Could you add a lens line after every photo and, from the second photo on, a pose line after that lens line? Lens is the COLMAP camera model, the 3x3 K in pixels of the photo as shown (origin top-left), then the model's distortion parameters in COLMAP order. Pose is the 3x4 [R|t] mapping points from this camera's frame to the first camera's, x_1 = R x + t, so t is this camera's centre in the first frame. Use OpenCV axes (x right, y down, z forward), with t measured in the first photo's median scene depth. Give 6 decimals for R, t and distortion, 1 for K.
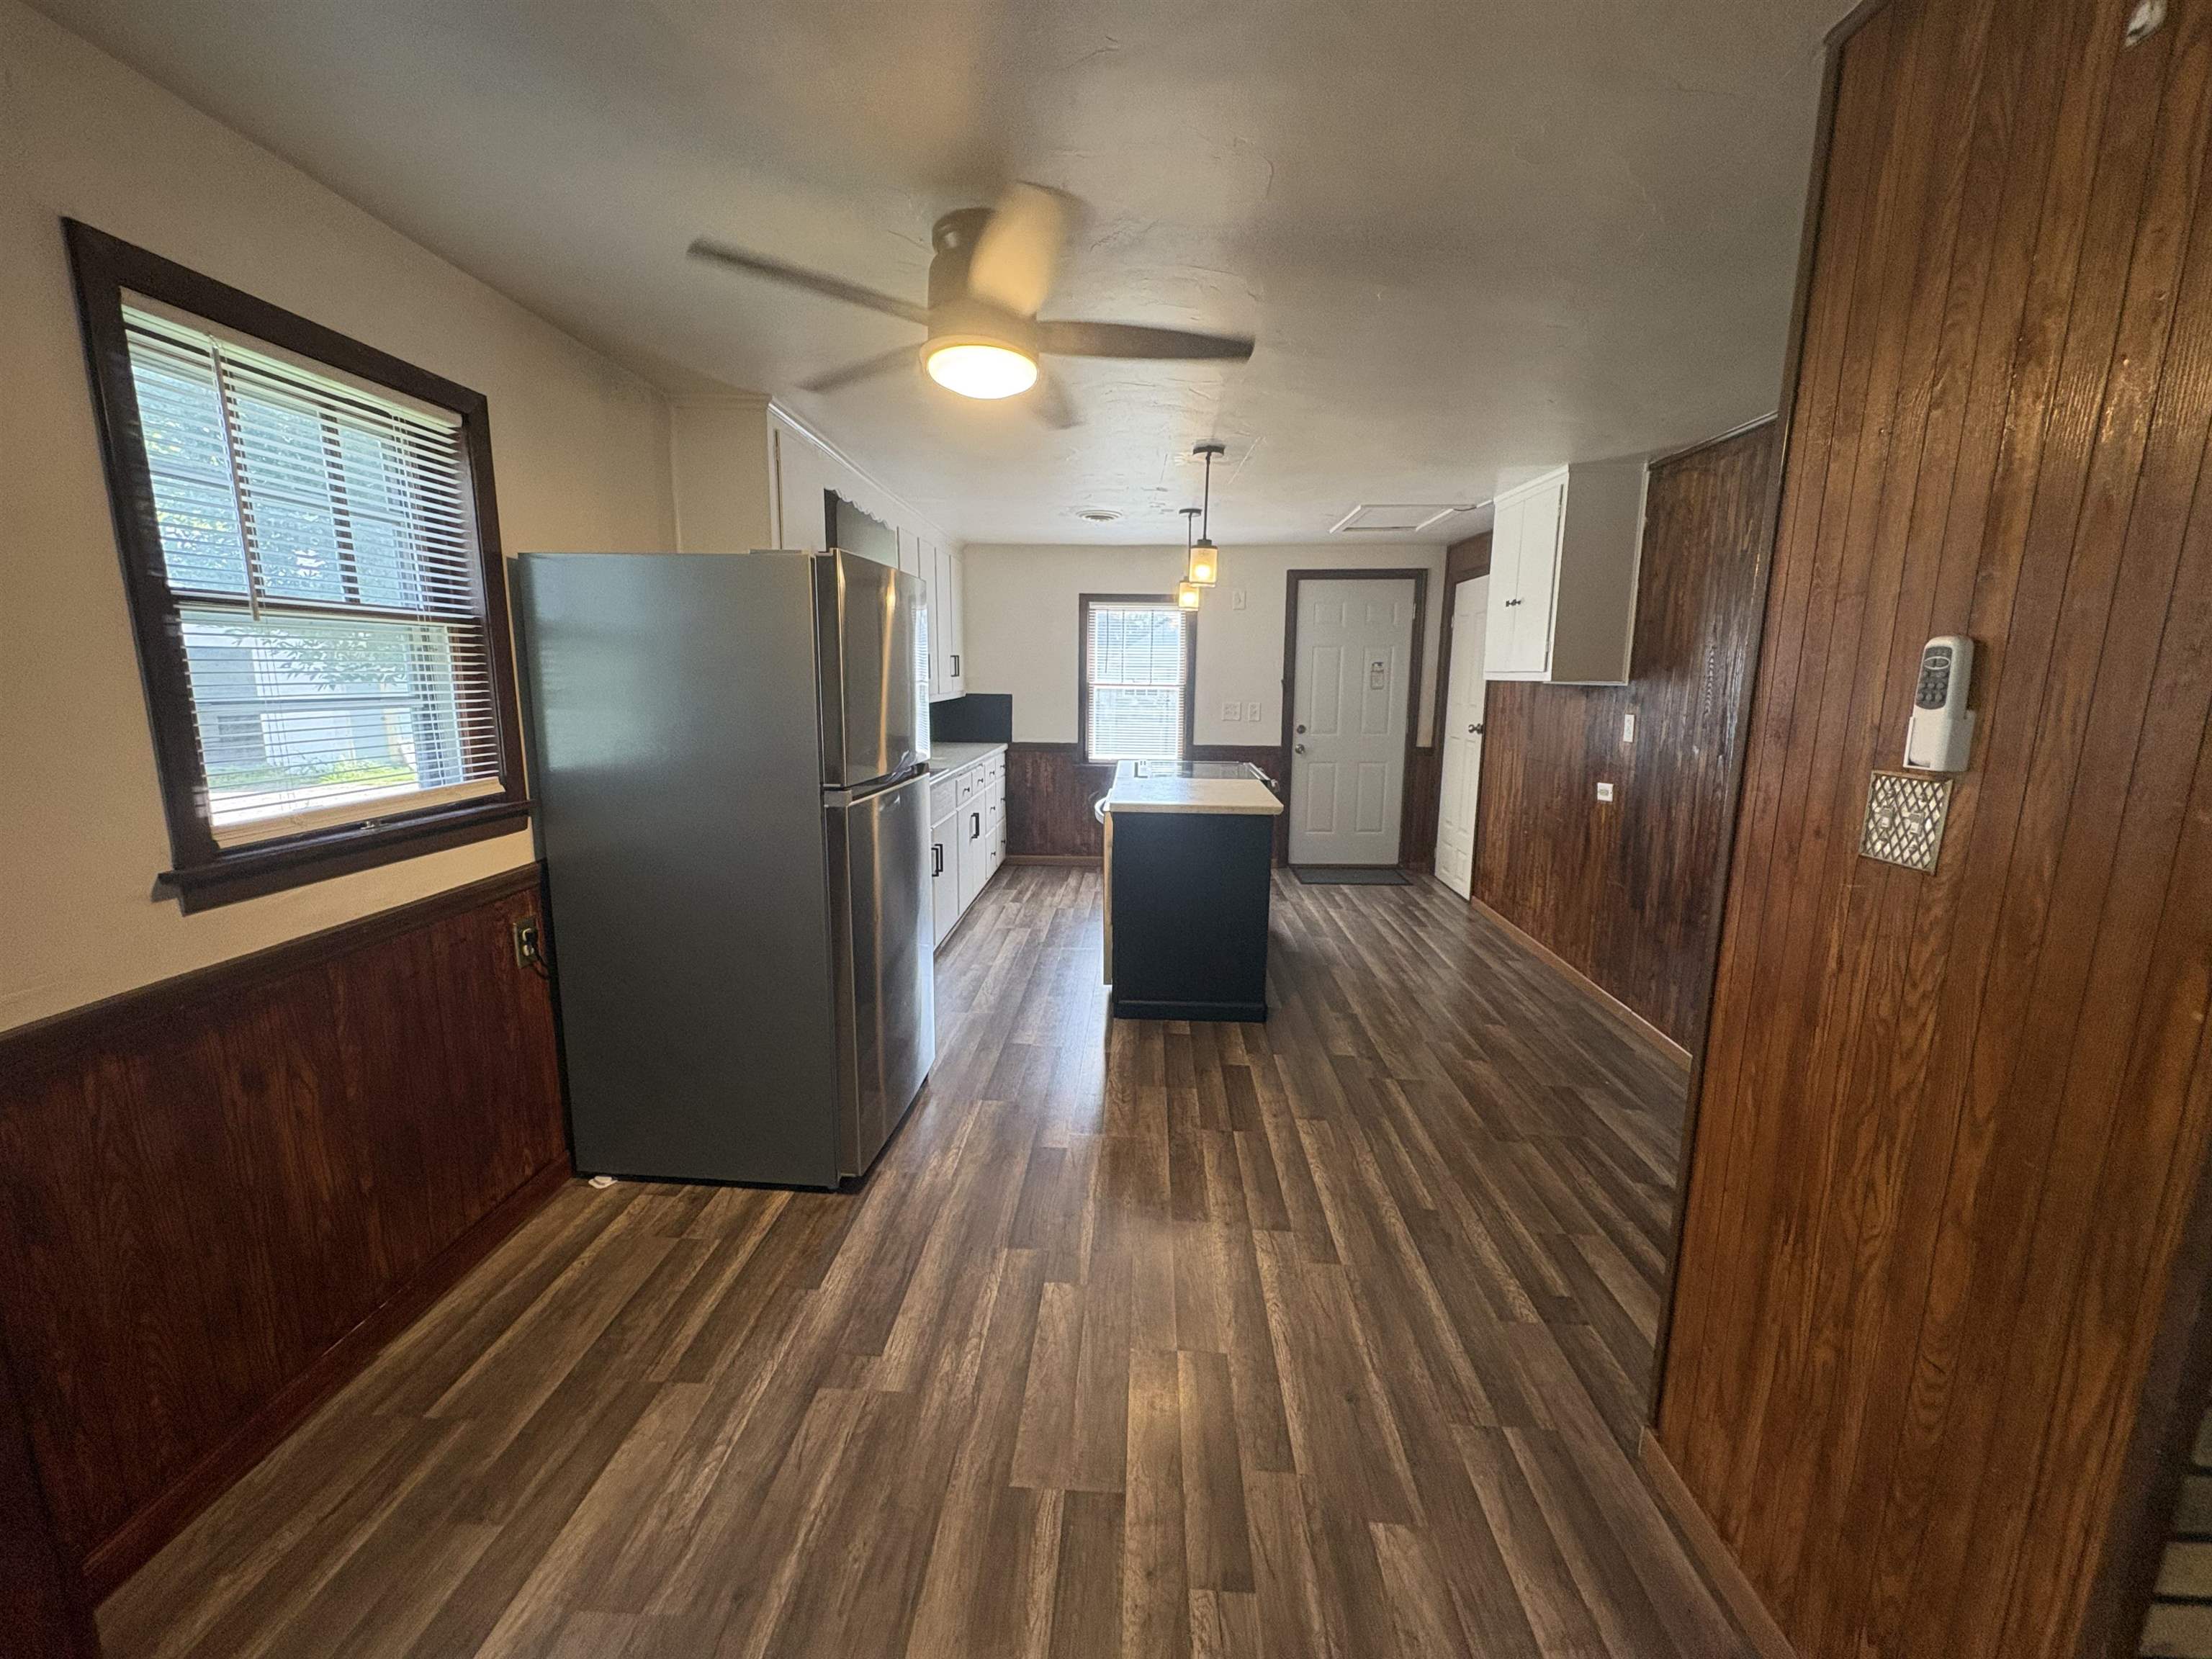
lens RADIAL K [[884.1, 0, 1107.0], [0, 884.1, 818.2], [0, 0, 1]] dist [0.000664, 0.000018]
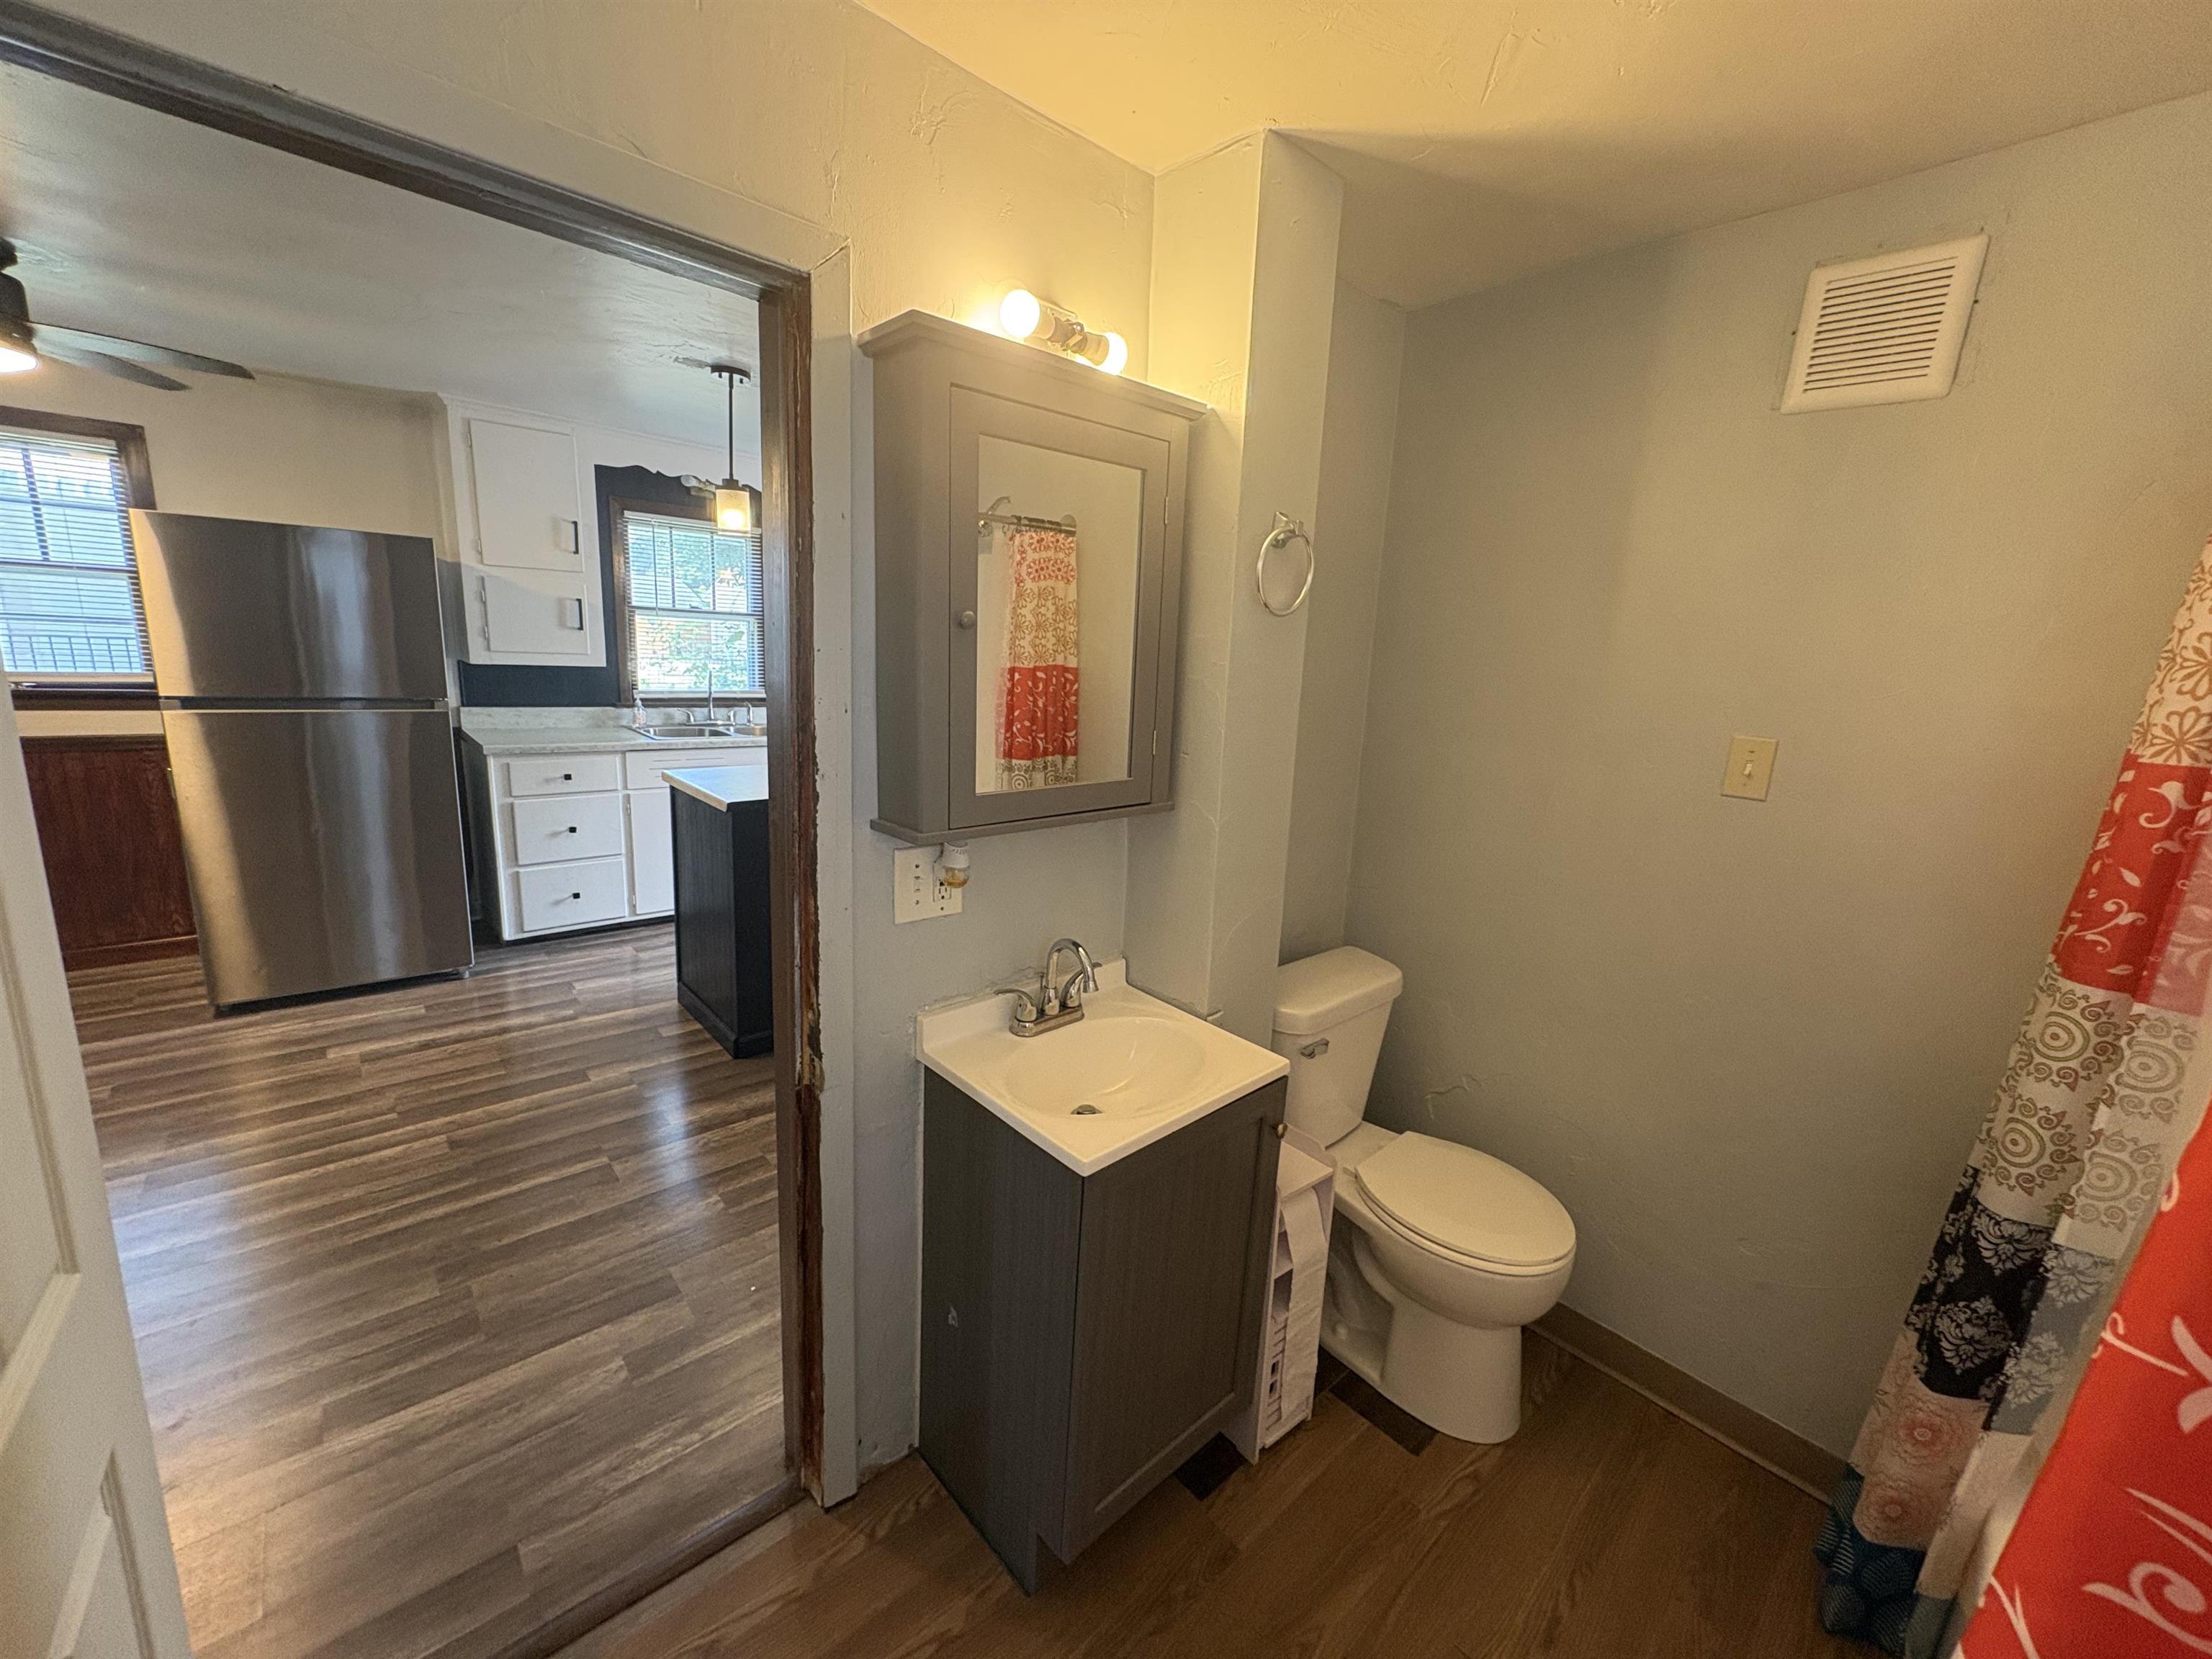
lens RADIAL K [[884.1, 0, 1095.6], [0, 884.1, 827.6], [0, 0, 1]] dist [0.000664, 0.000018]
pose [[0.695738, 0.178484, -0.695767, 1.263039], [-0.163452, 0.982564, 0.088610, -0.150359], [0.699451, 0.052075, 0.712781, 0.832131]]
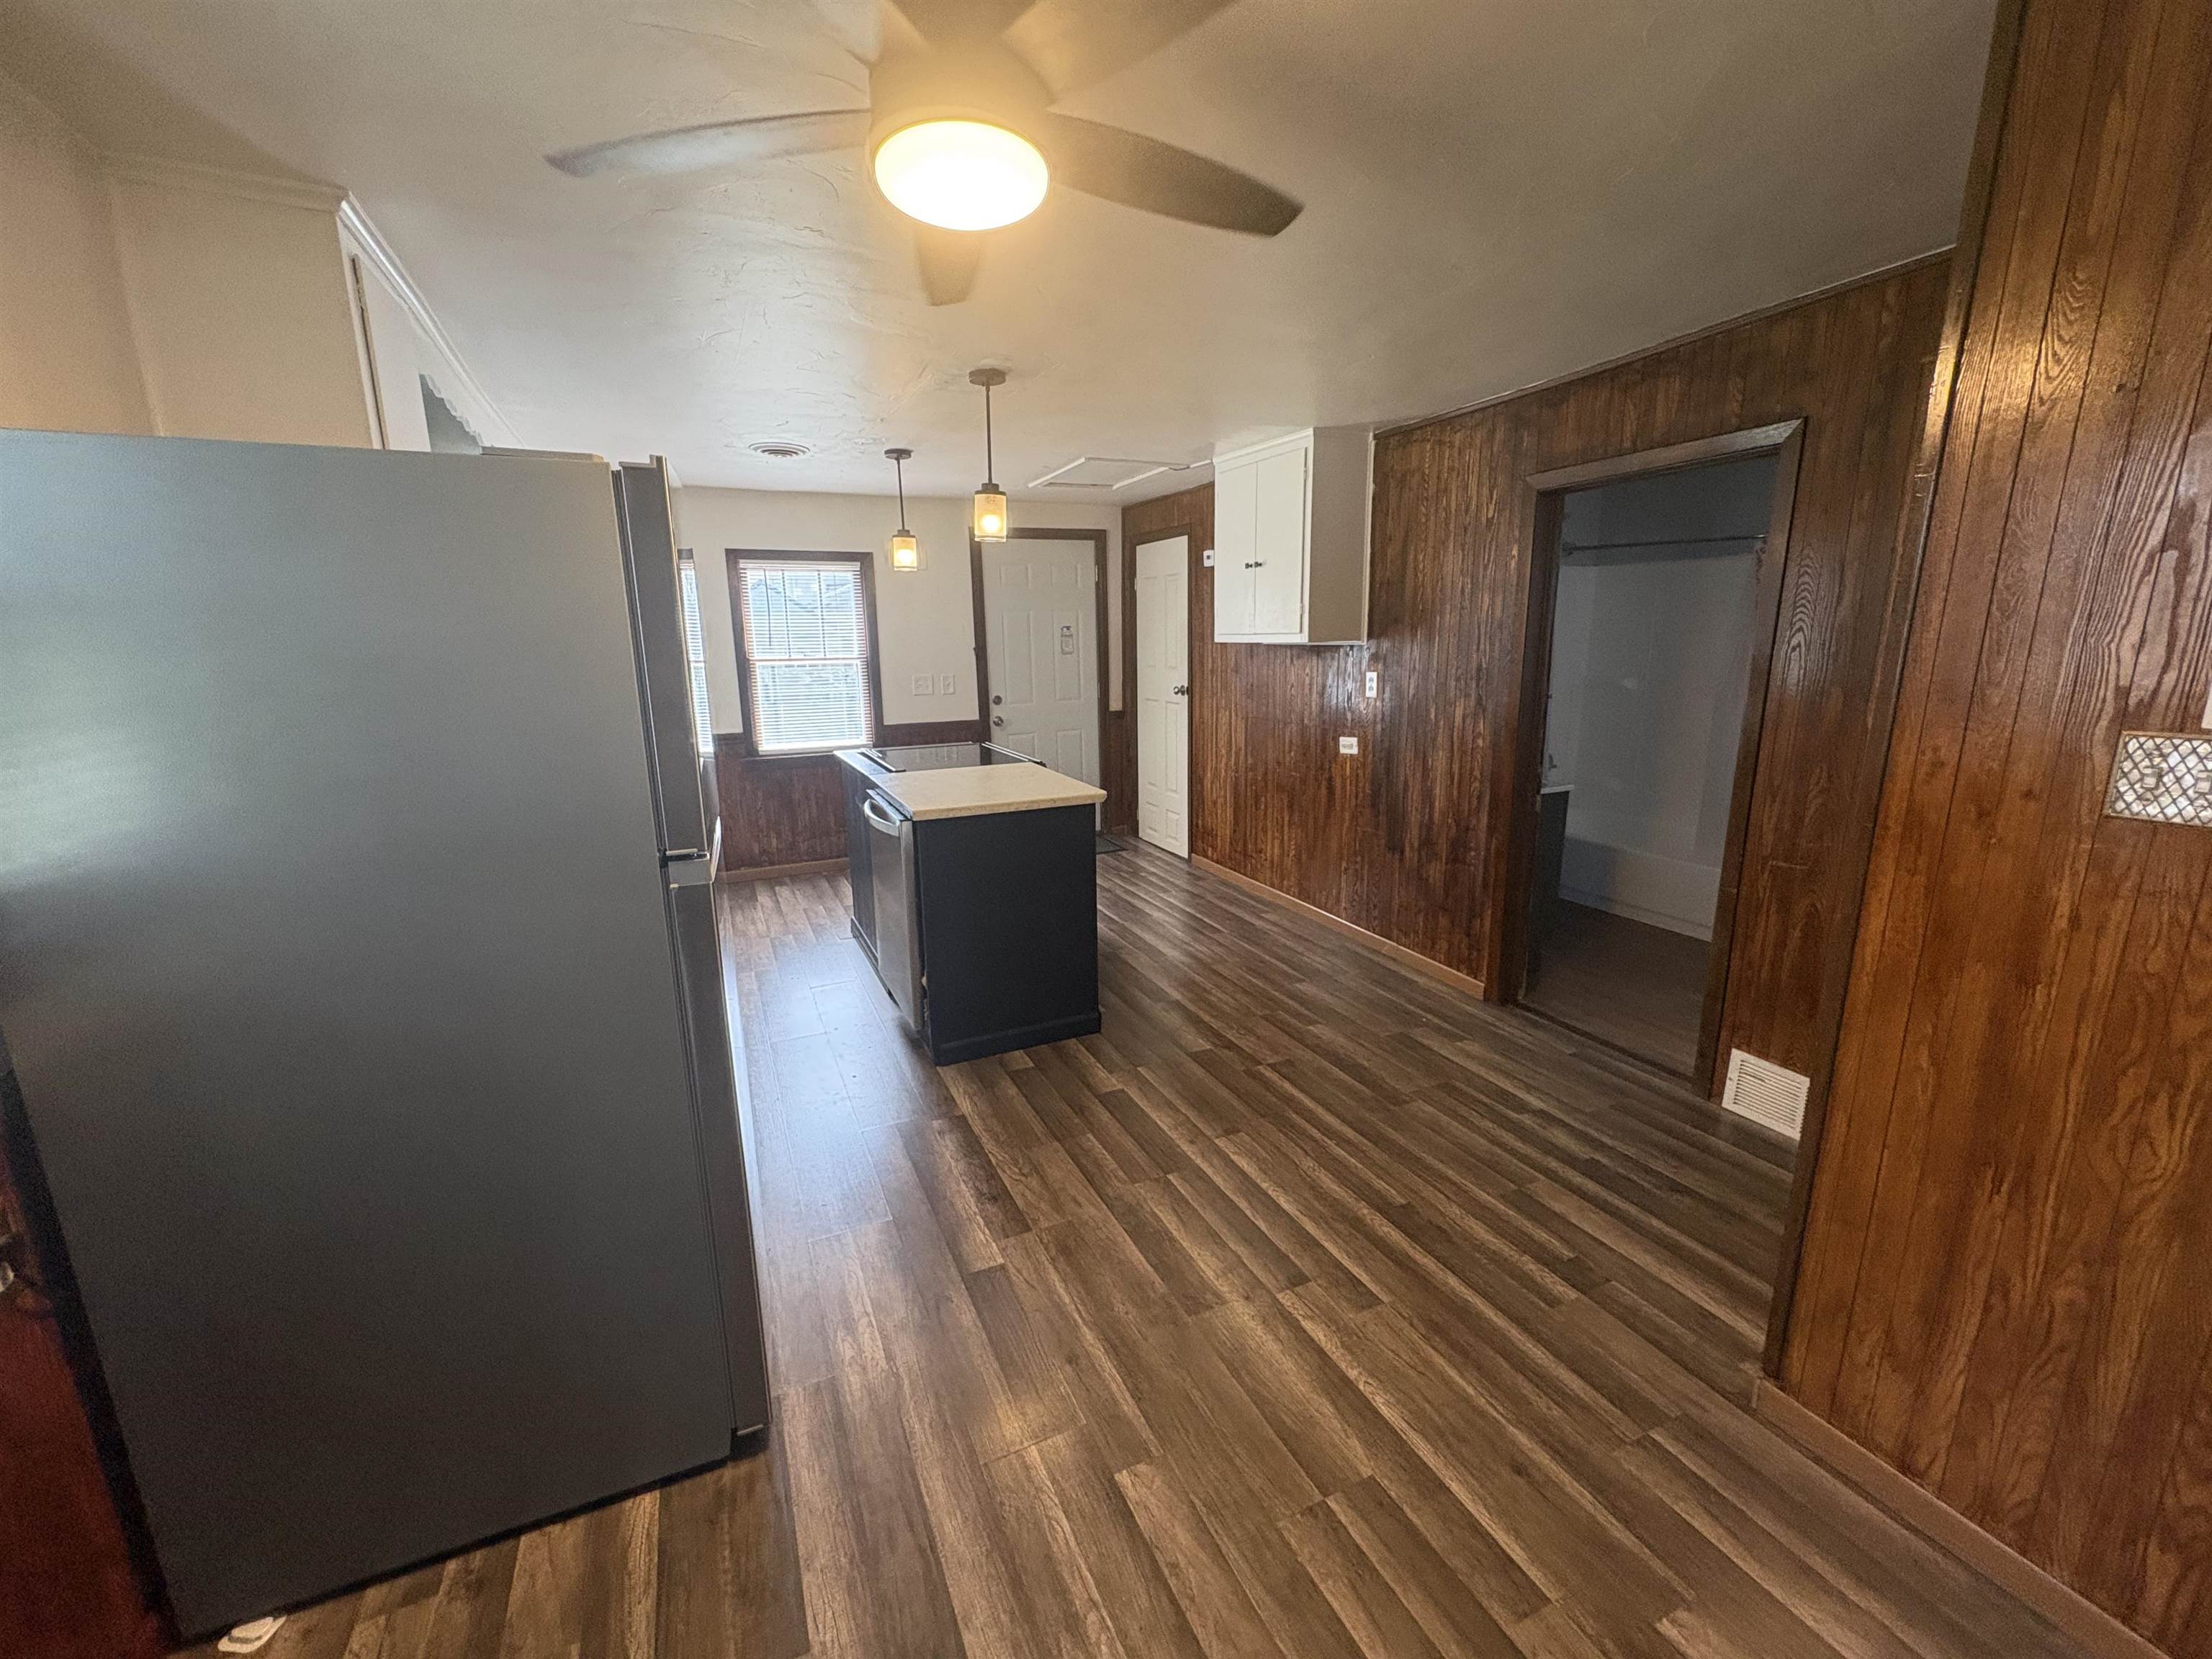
lens RADIAL K [[884.1, 0, 1106.5], [0, 884.1, 819.8], [0, 0, 1]] dist [0.000664, 0.000018]
pose [[0.885954, -0.118219, 0.448452, -0.257586], [0.099484, 0.992900, 0.065205, -0.055699], [-0.452977, -0.013154, 0.891425, 0.256095]]
